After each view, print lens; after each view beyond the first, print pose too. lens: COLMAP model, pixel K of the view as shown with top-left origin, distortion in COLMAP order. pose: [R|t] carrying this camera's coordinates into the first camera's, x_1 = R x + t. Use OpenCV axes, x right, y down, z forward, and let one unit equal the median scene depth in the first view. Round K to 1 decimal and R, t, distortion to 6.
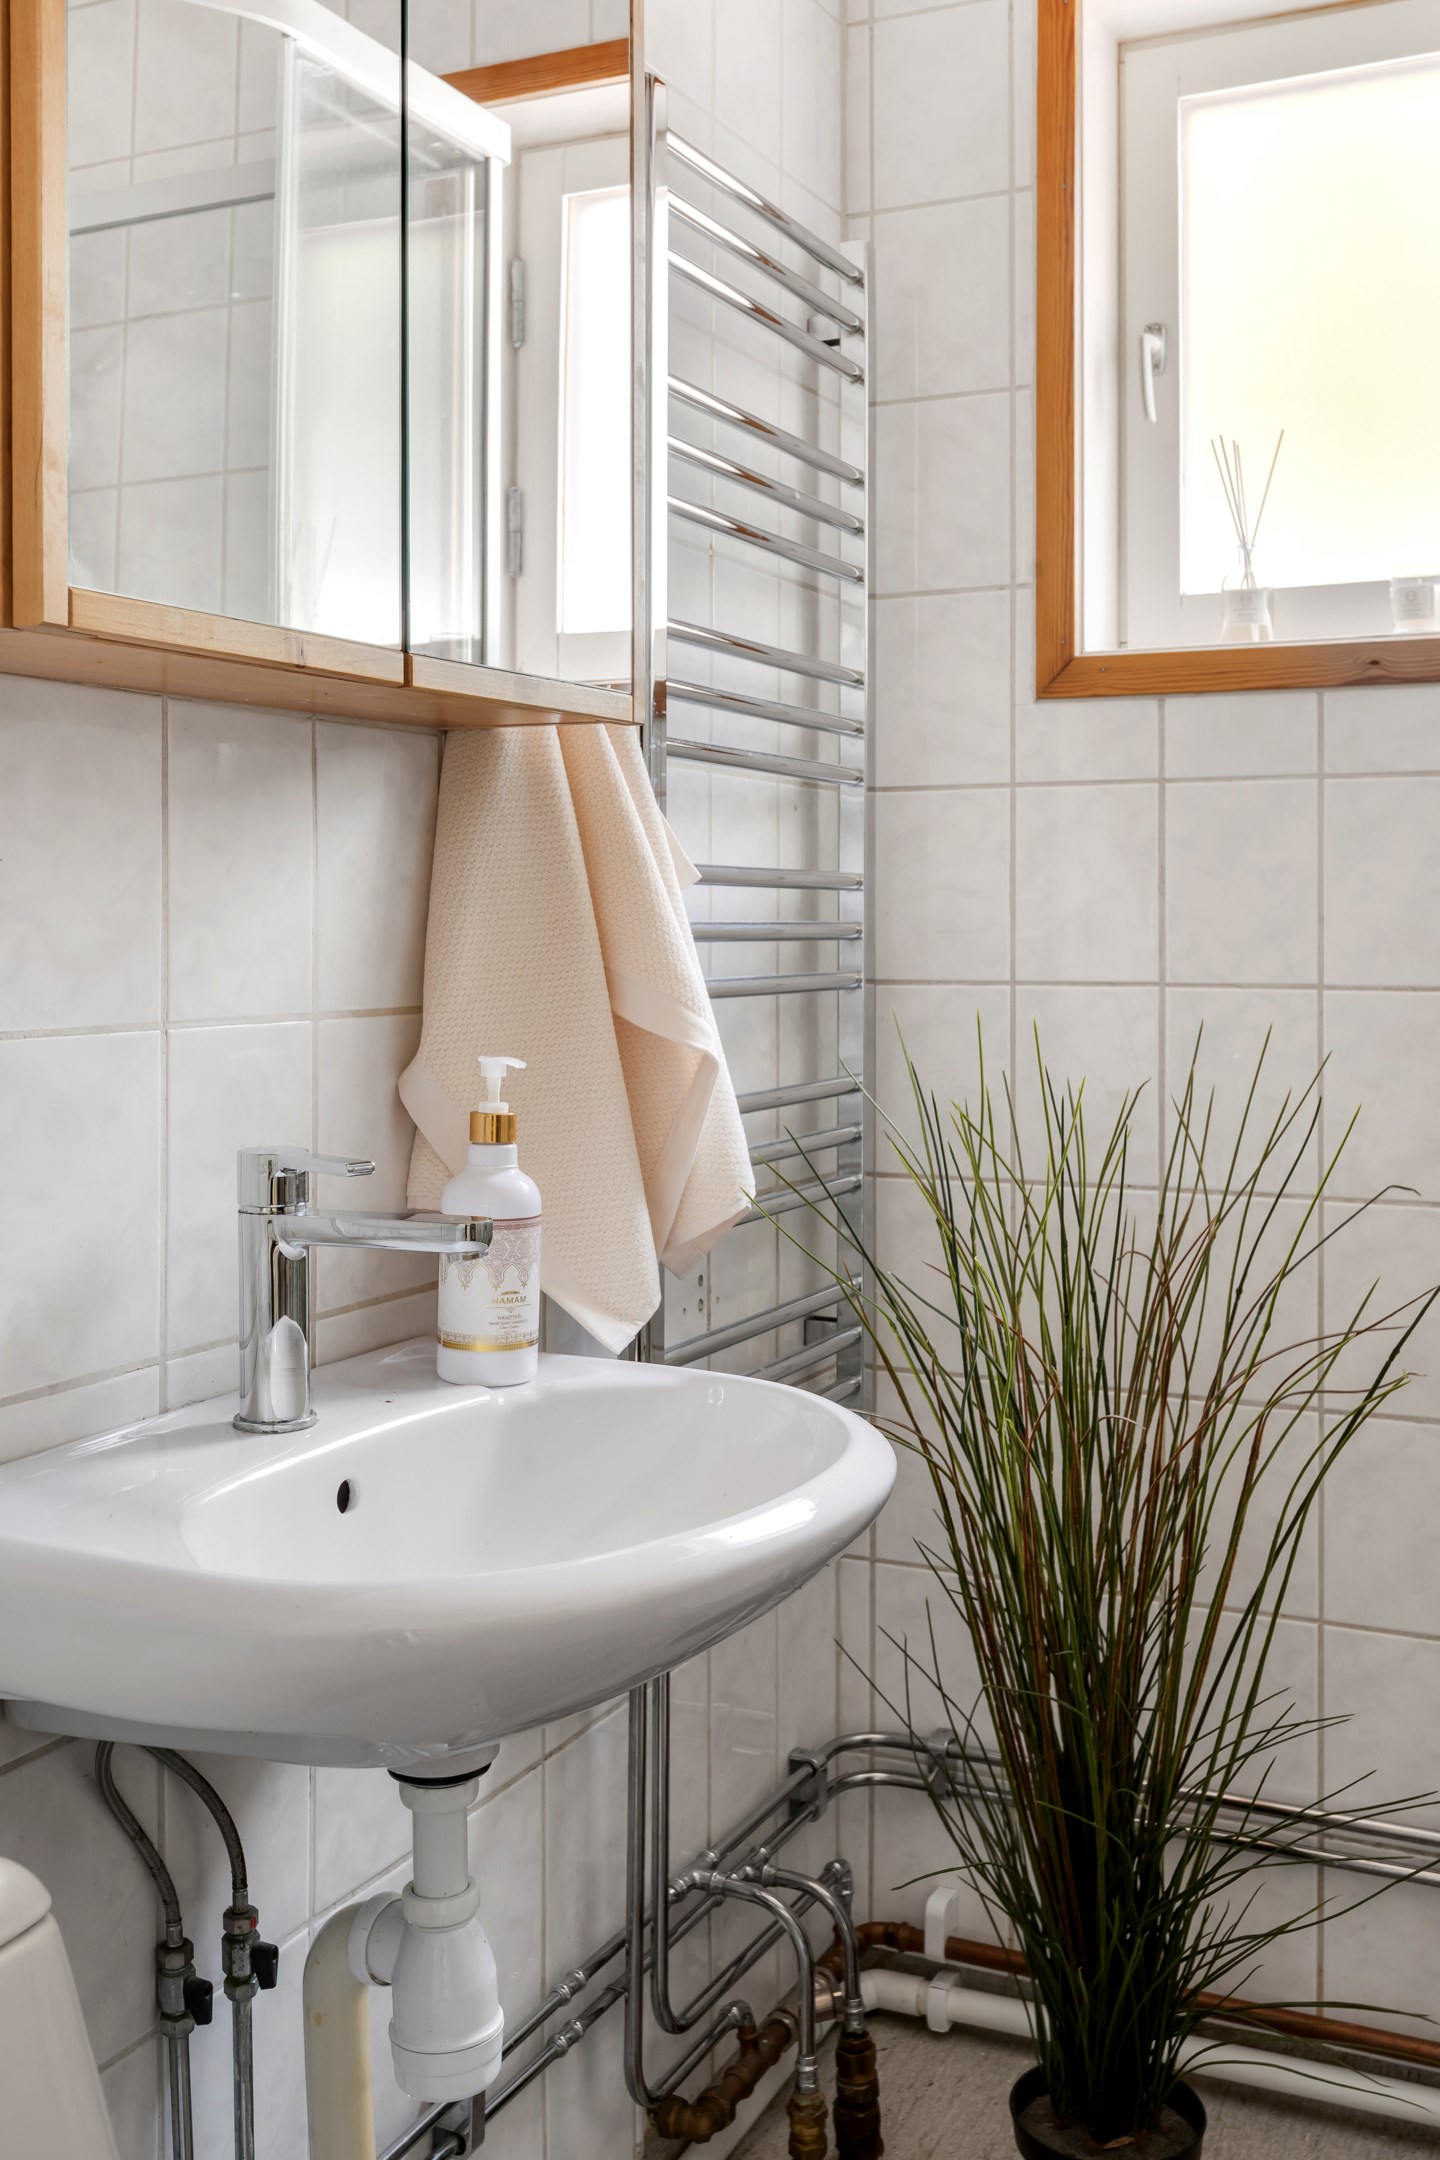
lens RADIAL K [[2201.1, 0, 721.9], [0, 2201.1, 931.3], [0, 0, 1]] dist [0.013768, -0.016497]
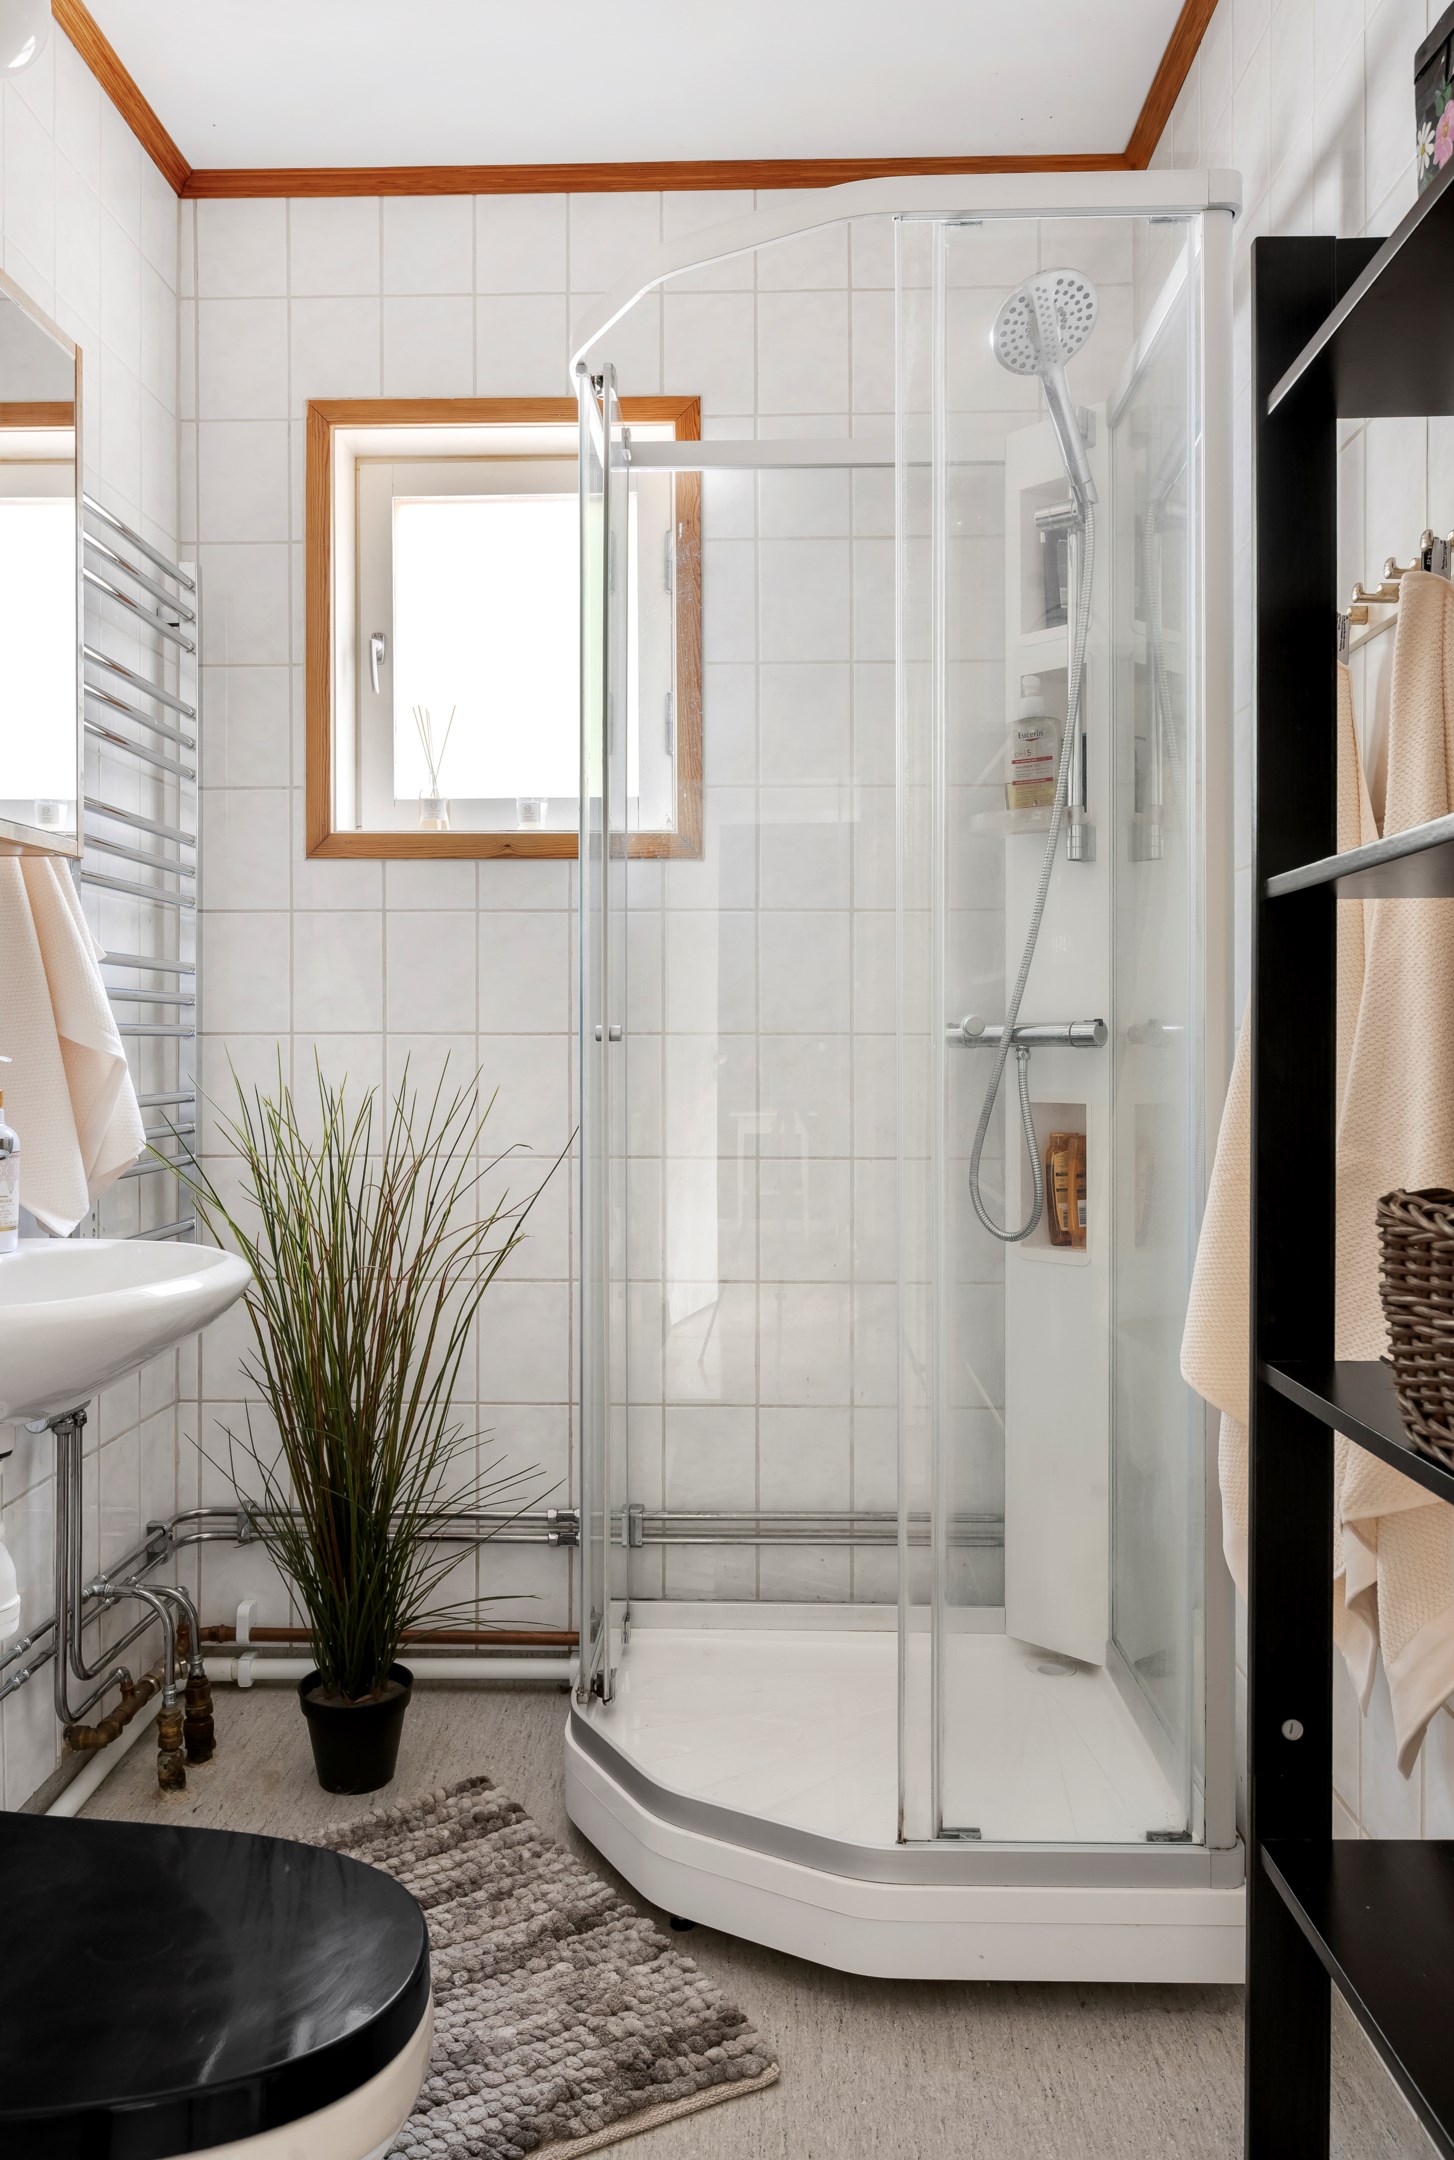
lens RADIAL K [[1730.2, 0, 721.2], [0, 1730.2, 1080.4], [0, 0, 1]] dist [-0.002264, -0.002017]
pose [[0.918405, -0.003602, 0.395624, -0.083951], [-0.000906, 0.999937, 0.011207, 0.045021], [-0.395640, -0.010651, 0.918344, -0.301955]]
